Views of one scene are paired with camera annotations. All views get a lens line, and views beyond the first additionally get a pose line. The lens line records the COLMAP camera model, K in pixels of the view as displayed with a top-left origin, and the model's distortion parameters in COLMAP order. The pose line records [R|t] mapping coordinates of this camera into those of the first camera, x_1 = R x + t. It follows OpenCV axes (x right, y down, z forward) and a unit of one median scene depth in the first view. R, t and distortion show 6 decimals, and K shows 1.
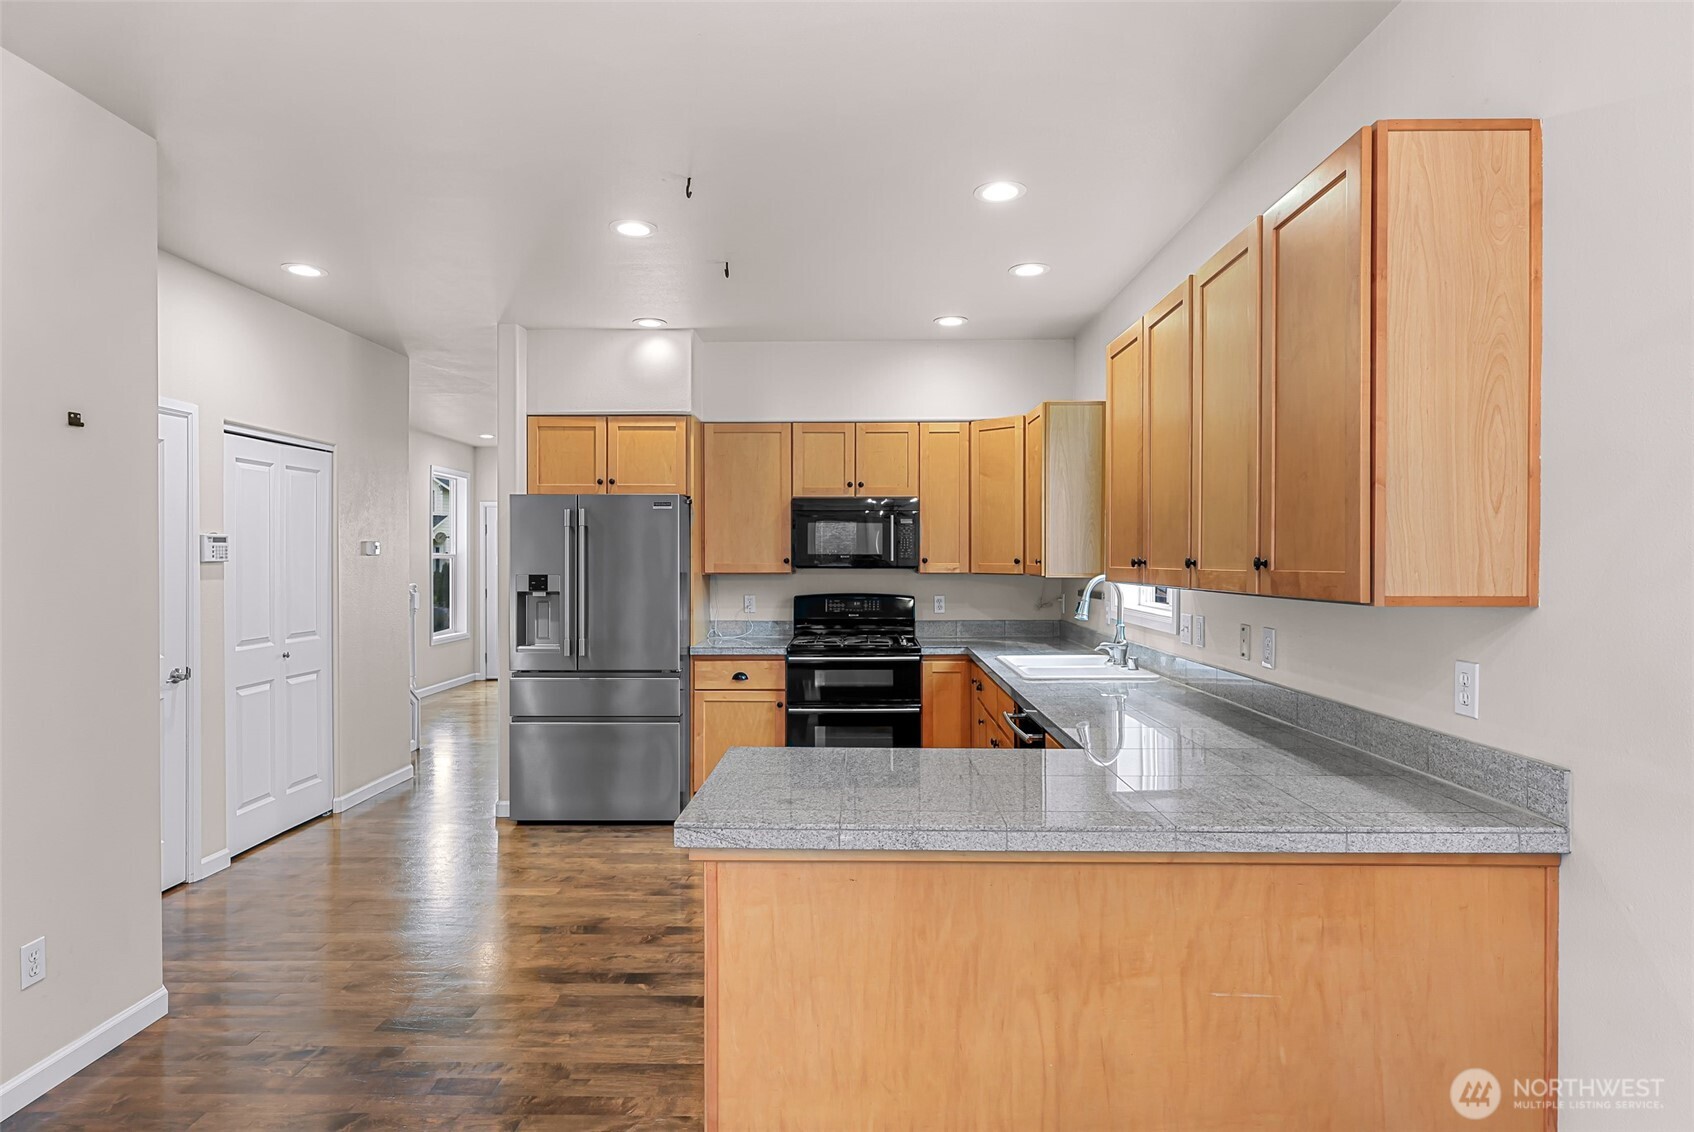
lens RADIAL K [[938.8, 0, 840.6], [0, 938.8, 566.5], [0, 0, 1]] dist [0.001013, 0.002654]
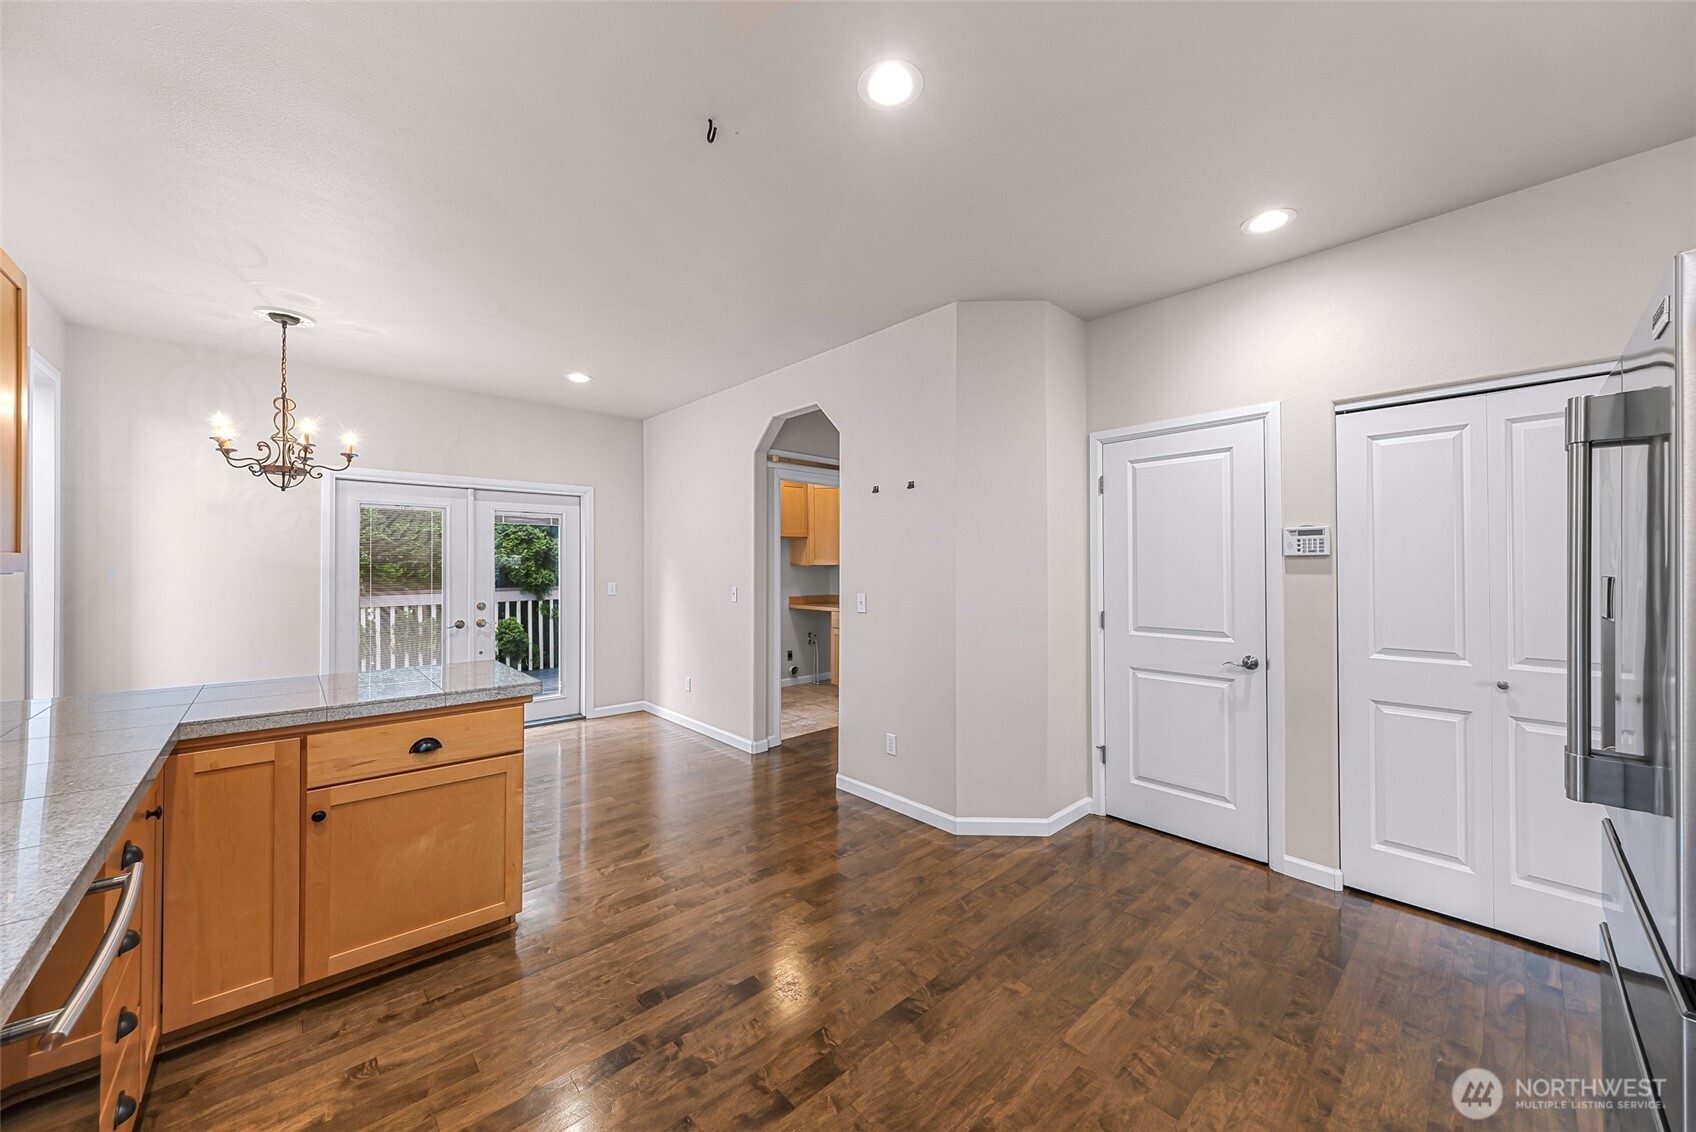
lens RADIAL K [[611.5, 0, 840.9], [0, 611.5, 564.9], [0, 0, 1]] dist [0.008719, -0.000689]
pose [[-0.723579, -0.003682, -0.690232, 0.105548], [-0.007377, 0.999970, 0.002400, 0.005757], [0.690202, 0.006829, -0.723584, 1.068191]]
